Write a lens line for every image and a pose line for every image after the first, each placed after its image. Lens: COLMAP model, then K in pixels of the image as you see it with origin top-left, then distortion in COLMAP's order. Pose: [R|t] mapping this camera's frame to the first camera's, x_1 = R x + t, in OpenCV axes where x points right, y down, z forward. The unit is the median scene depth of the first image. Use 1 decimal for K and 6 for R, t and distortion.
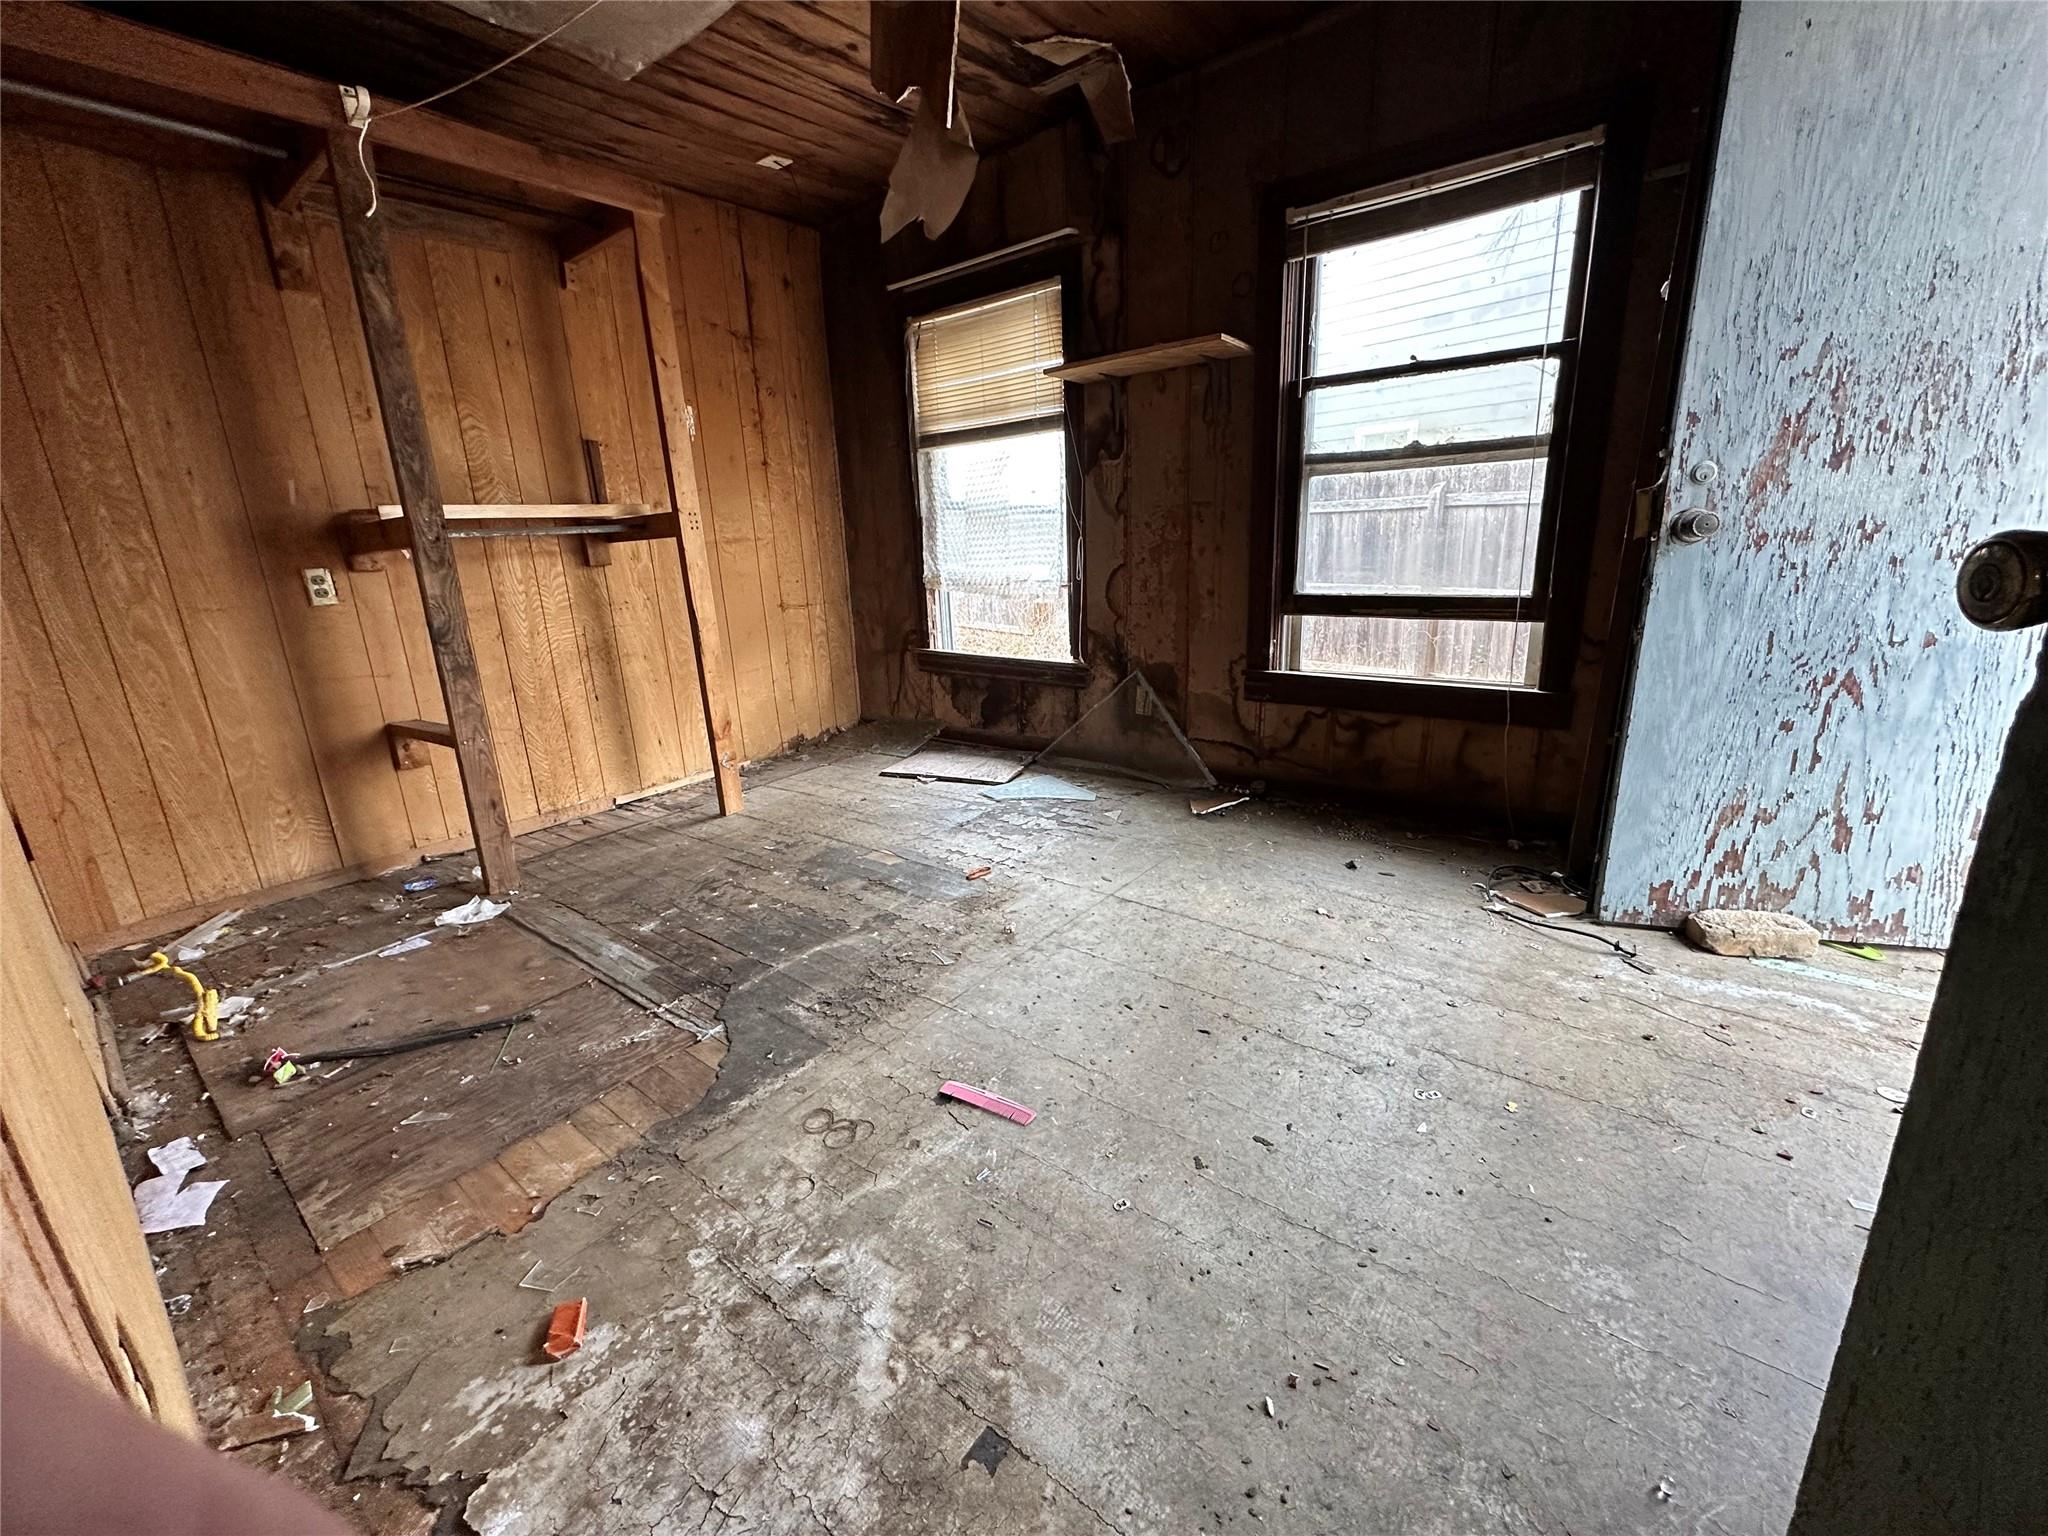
lens RADIAL K [[818.6, 0, 1024.5], [0, 818.6, 770.6], [0, 0, 1]] dist [-0.002747, 0.000322]
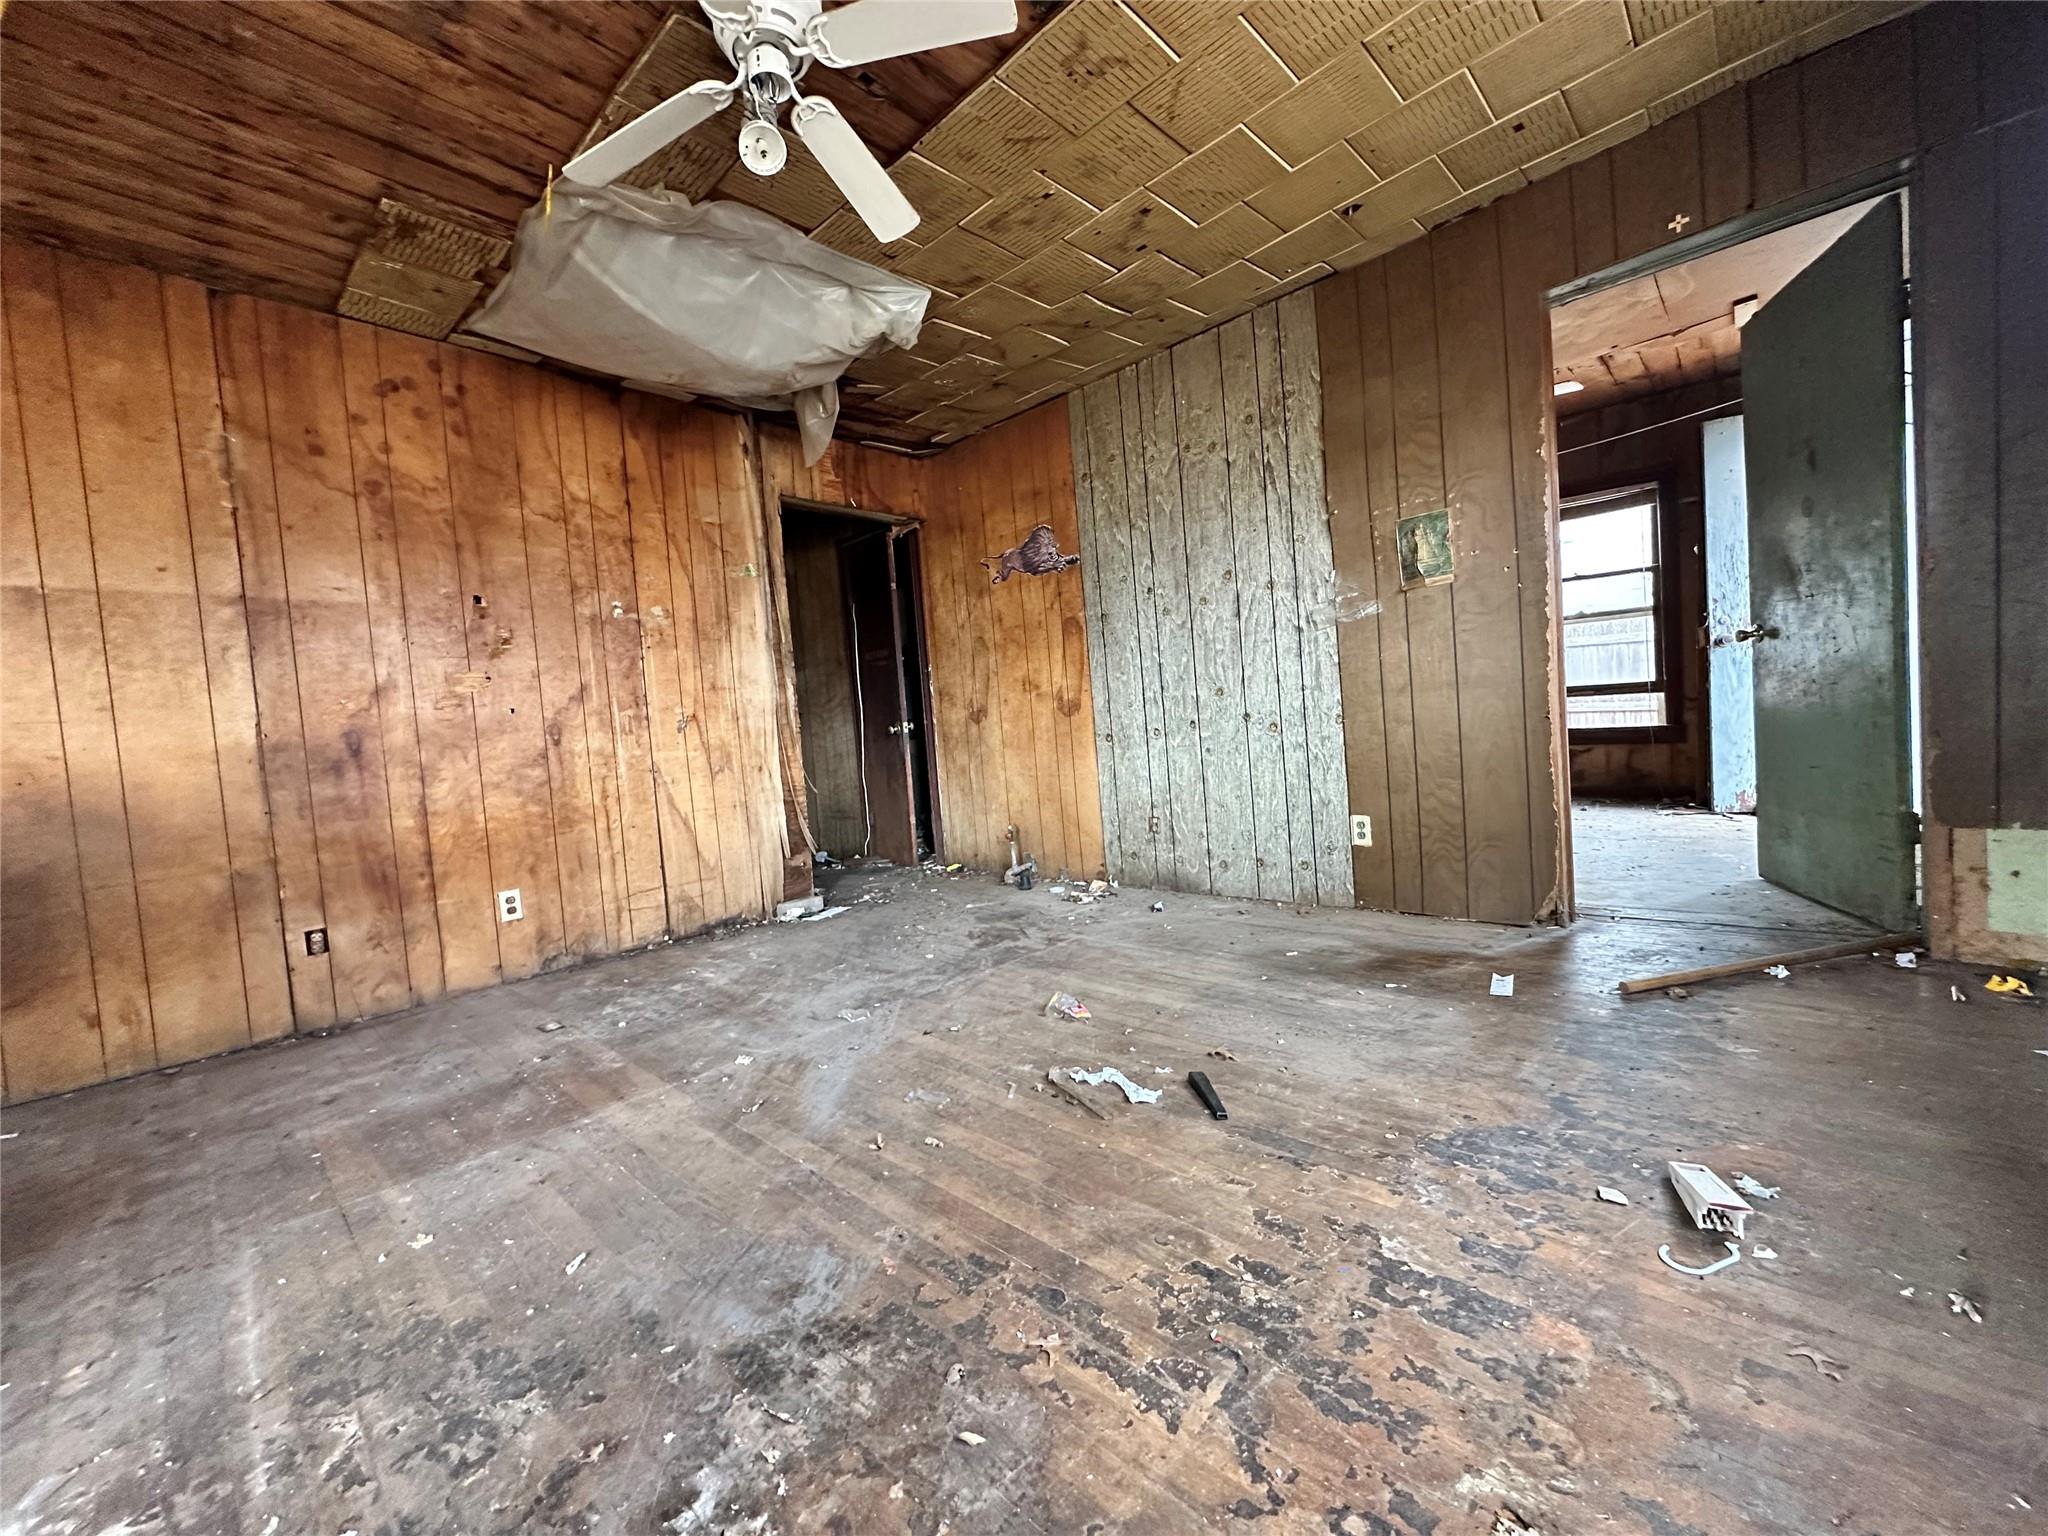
lens RADIAL K [[818.6, 0, 1023.2], [0, 818.6, 762.6], [0, 0, 1]] dist [-0.002747, 0.000322]
pose [[0.995078, -0.028088, -0.095034, -0.951889], [0.008396, 0.979440, -0.201561, 0.482961], [0.098741, 0.199771, 0.974855, -1.378986]]
